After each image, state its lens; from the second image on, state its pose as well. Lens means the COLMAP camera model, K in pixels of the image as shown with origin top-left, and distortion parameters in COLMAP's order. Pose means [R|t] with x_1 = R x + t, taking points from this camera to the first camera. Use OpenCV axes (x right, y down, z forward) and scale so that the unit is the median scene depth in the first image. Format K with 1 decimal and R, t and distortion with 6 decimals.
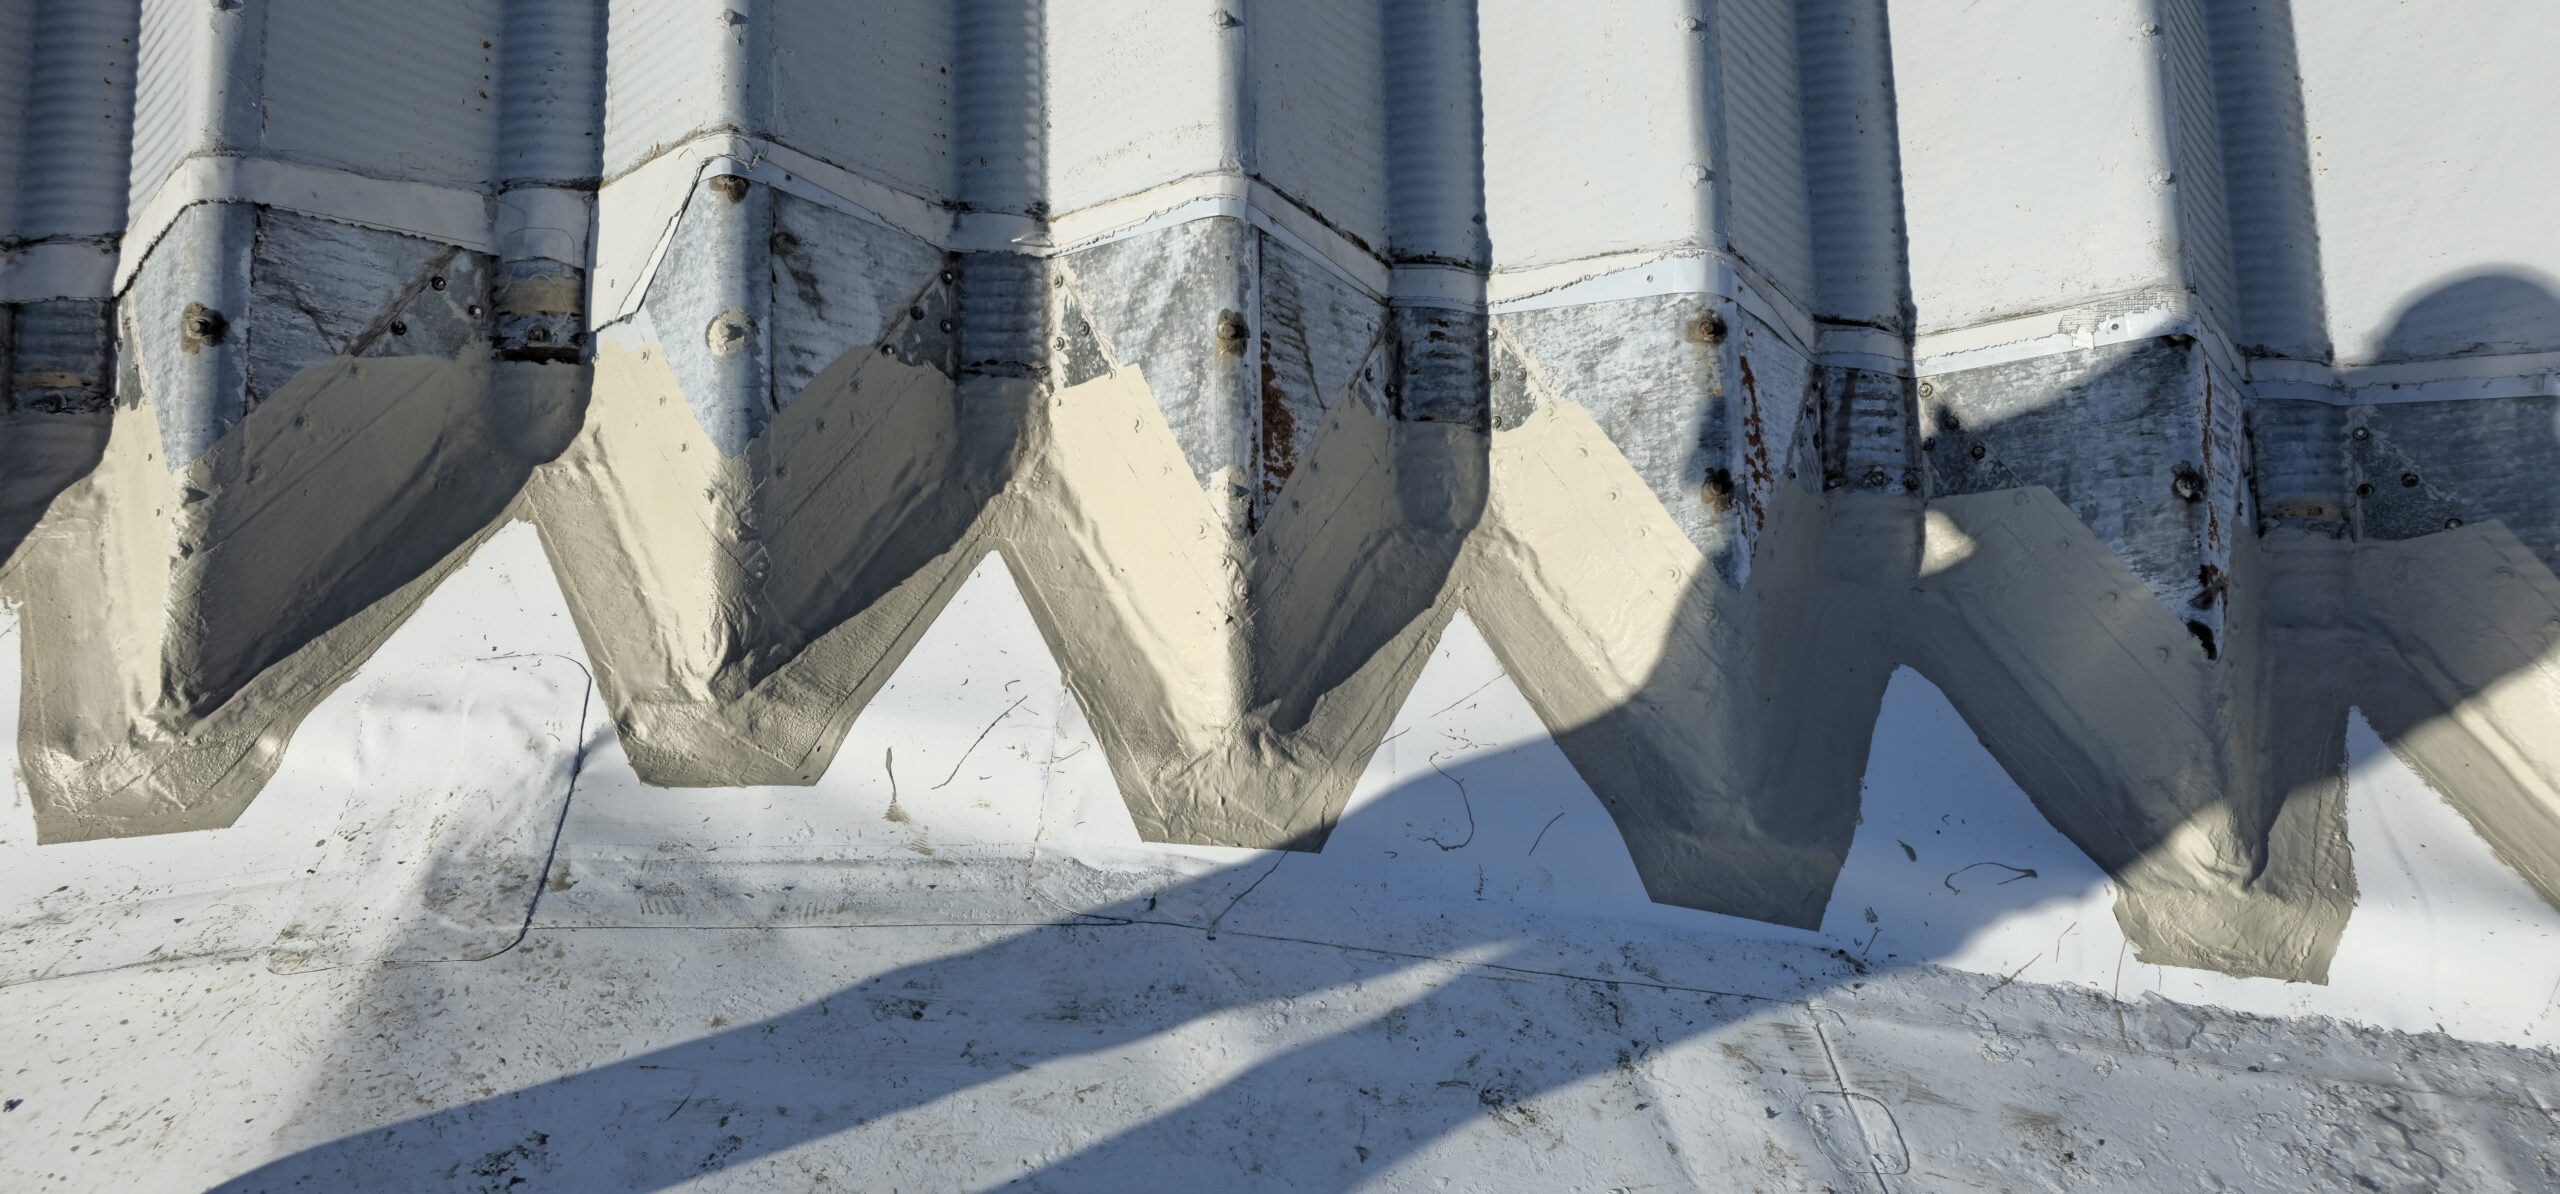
lens RADIAL K [[1581.4, 0, 1259.5], [0, 1581.4, 537.6], [0, 0, 1]] dist [0.048429, -0.038723]
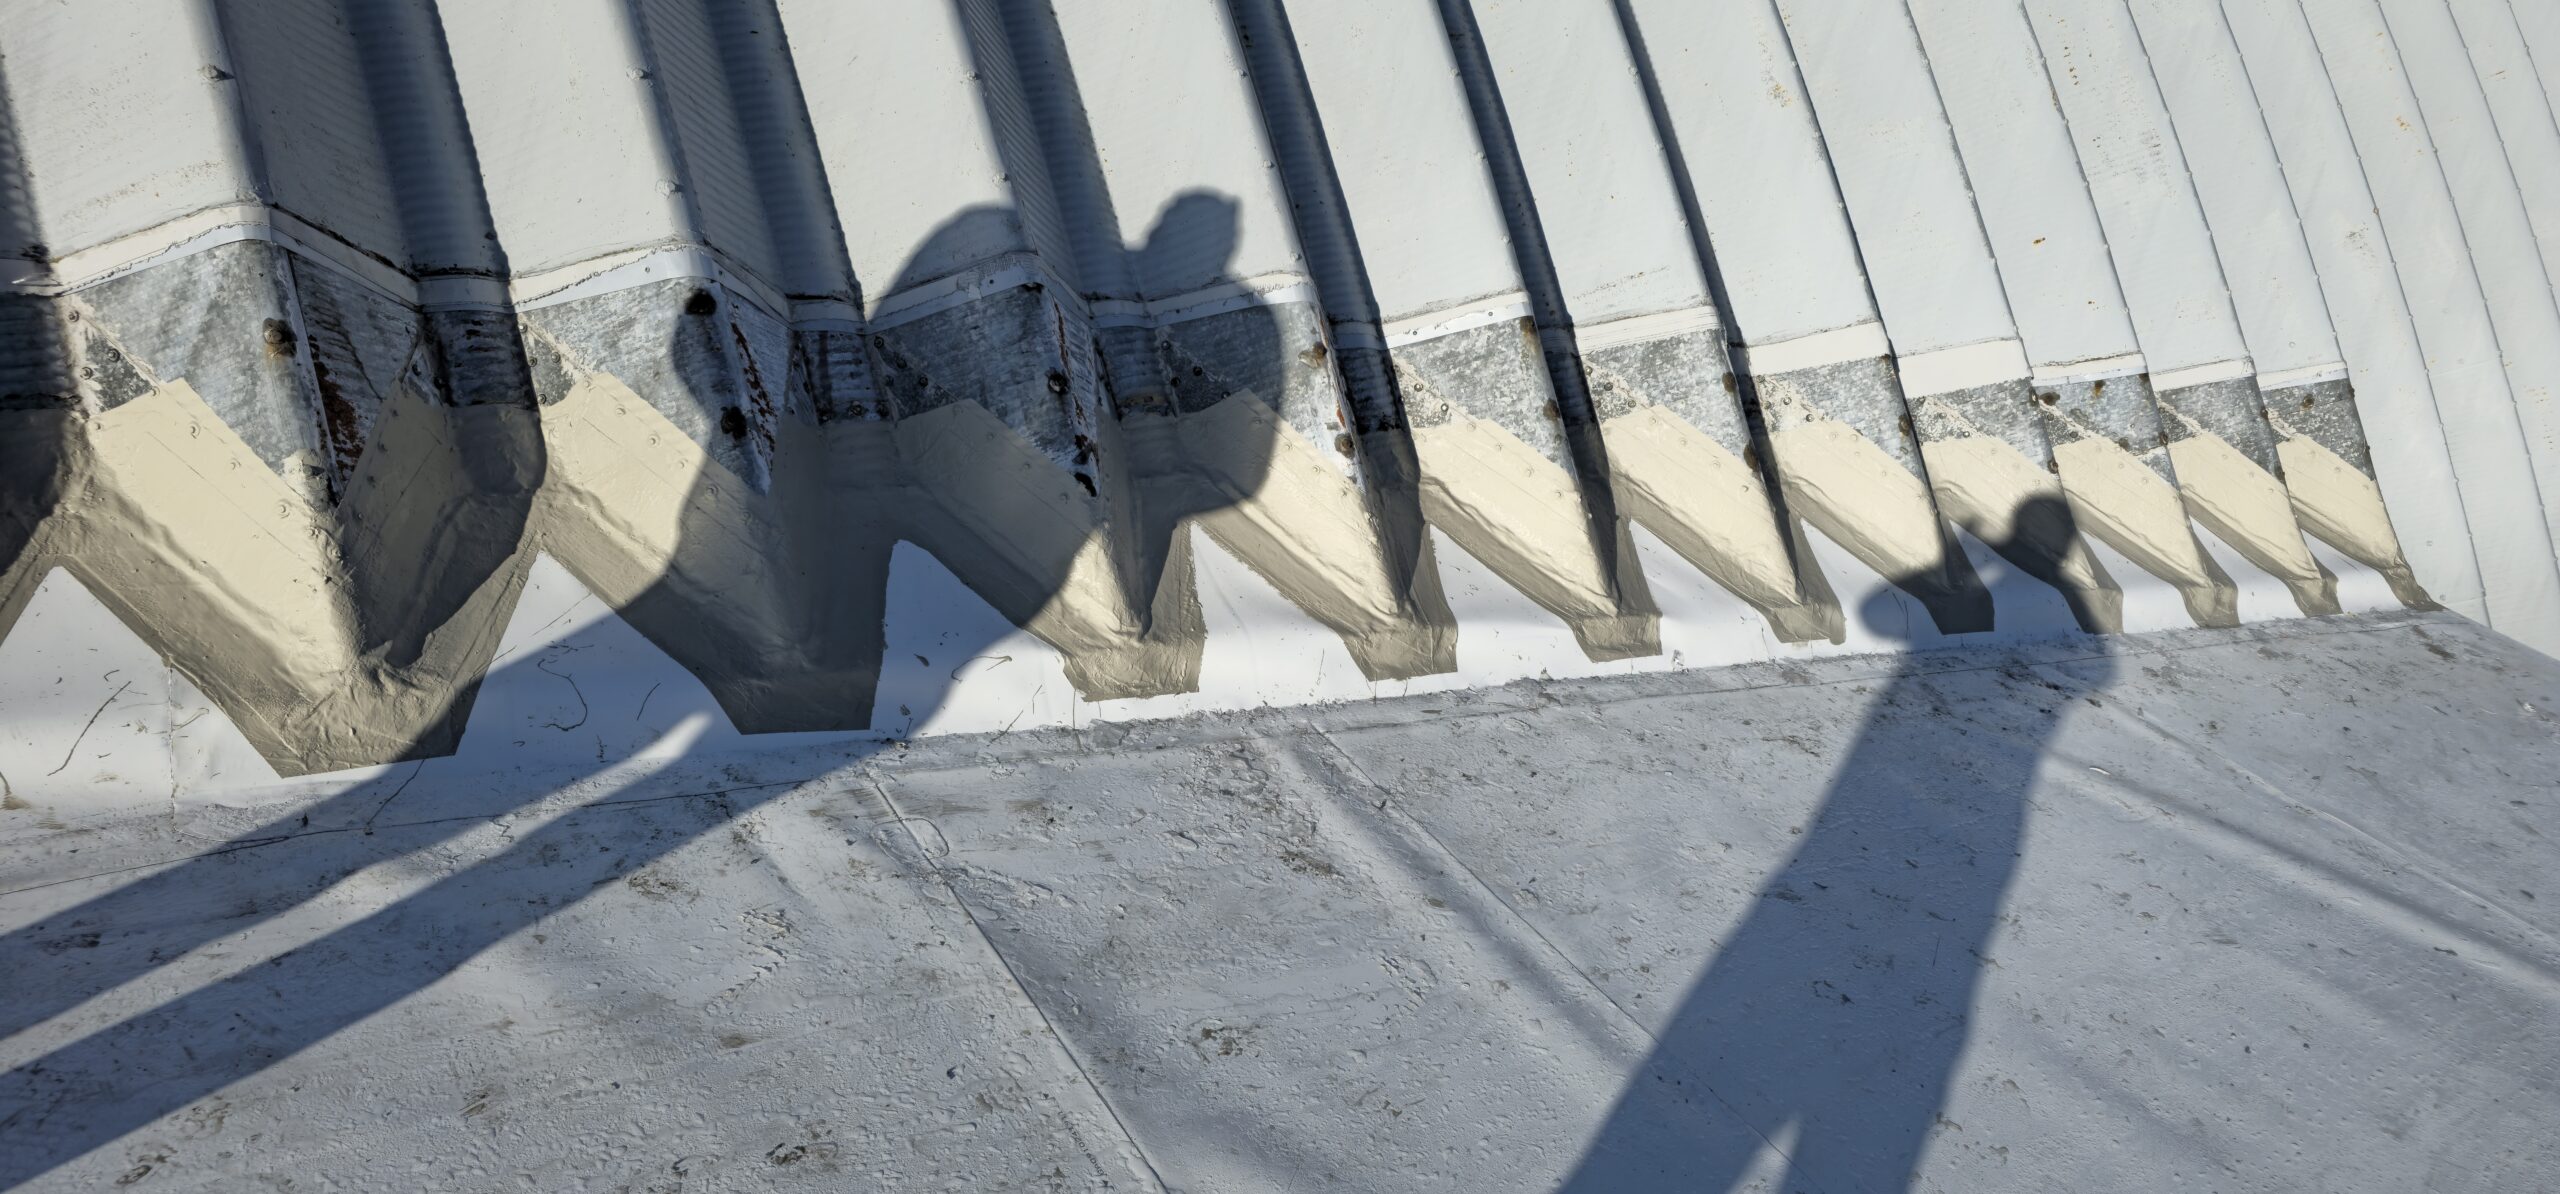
lens RADIAL K [[1581.4, 0, 1259.5], [0, 1581.4, 537.6], [0, 0, 1]] dist [0.048429, -0.038723]
pose [[0.829151, -0.172204, 0.531841, -0.065384], [0.192190, 0.981191, 0.018071, 0.120117], [-0.524950, 0.087231, 0.846651, -0.328153]]
